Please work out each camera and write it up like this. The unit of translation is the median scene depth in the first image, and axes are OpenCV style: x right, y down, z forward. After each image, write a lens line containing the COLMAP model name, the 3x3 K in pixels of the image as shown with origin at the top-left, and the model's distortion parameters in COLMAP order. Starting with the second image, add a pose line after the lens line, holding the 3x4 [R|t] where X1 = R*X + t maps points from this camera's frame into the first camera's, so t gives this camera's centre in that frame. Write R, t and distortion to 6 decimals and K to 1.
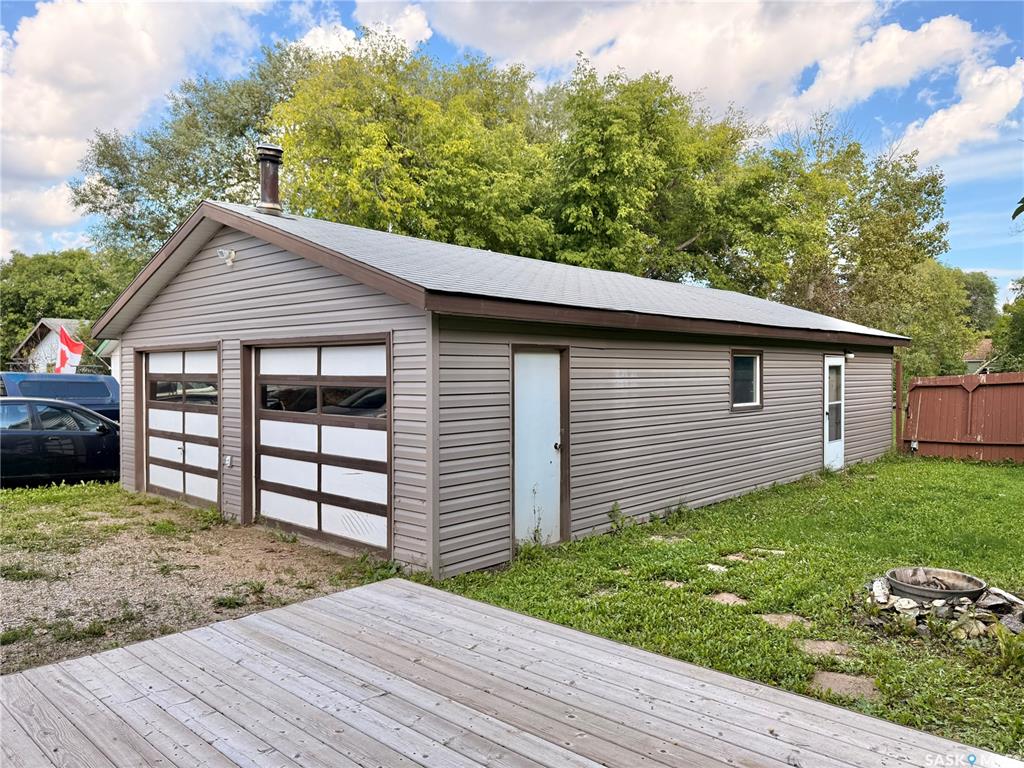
lens RADIAL K [[734.3, 0, 511.6], [0, 734.3, 388.7], [0, 0, 1]] dist [0.121288, -0.160100]
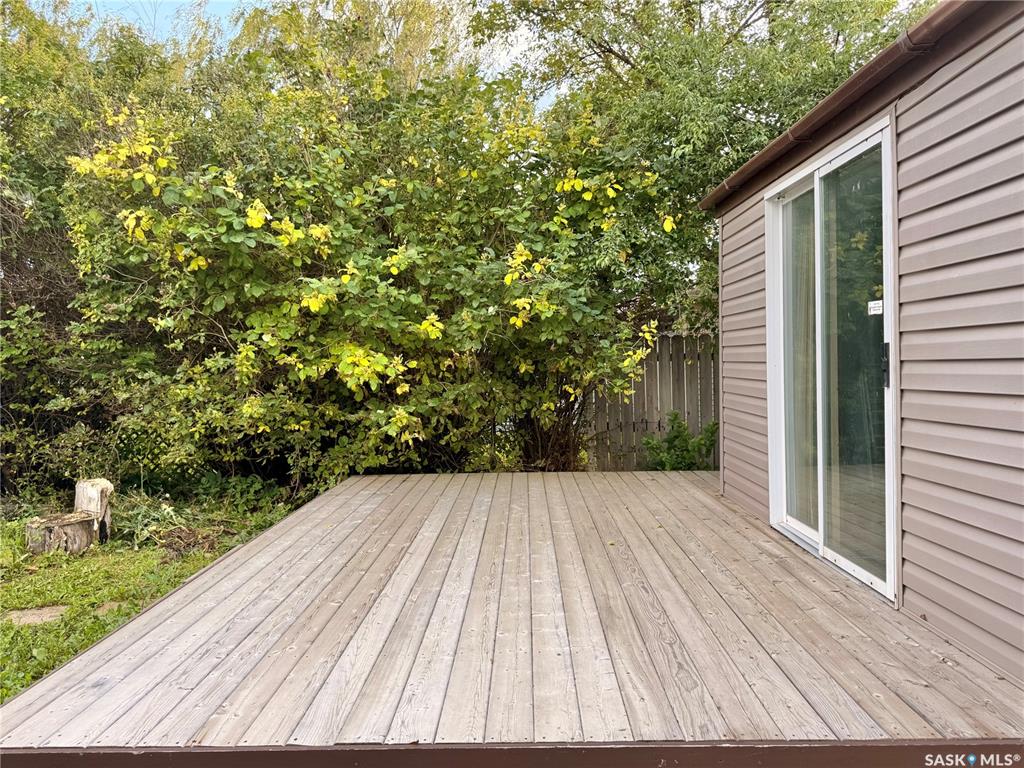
lens RADIAL K [[714.5, 0, 514.4], [0, 714.5, 388.8], [0, 0, 1]] dist [0.107617, -0.163150]
pose [[-0.669676, -0.013988, 0.742522, -0.367804], [0.032303, 0.998328, 0.047940, 0.018985], [-0.741950, 0.056090, -0.668104, 0.545327]]
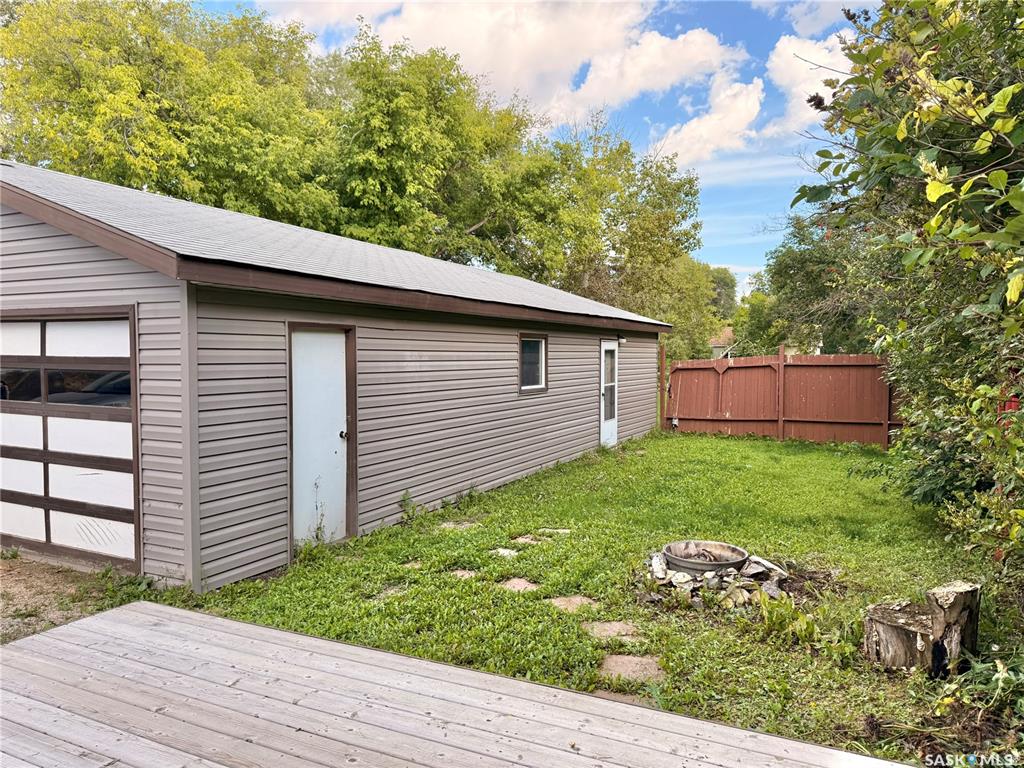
lens RADIAL K [[734.3, 0, 511.6], [0, 734.3, 388.7], [0, 0, 1]] dist [0.121288, -0.160100]
pose [[0.960311, -0.007773, 0.278823, 0.006063], [0.000963, 0.999698, 0.024550, -0.001598], [-0.278930, -0.023307, 0.960029, 0.043371]]
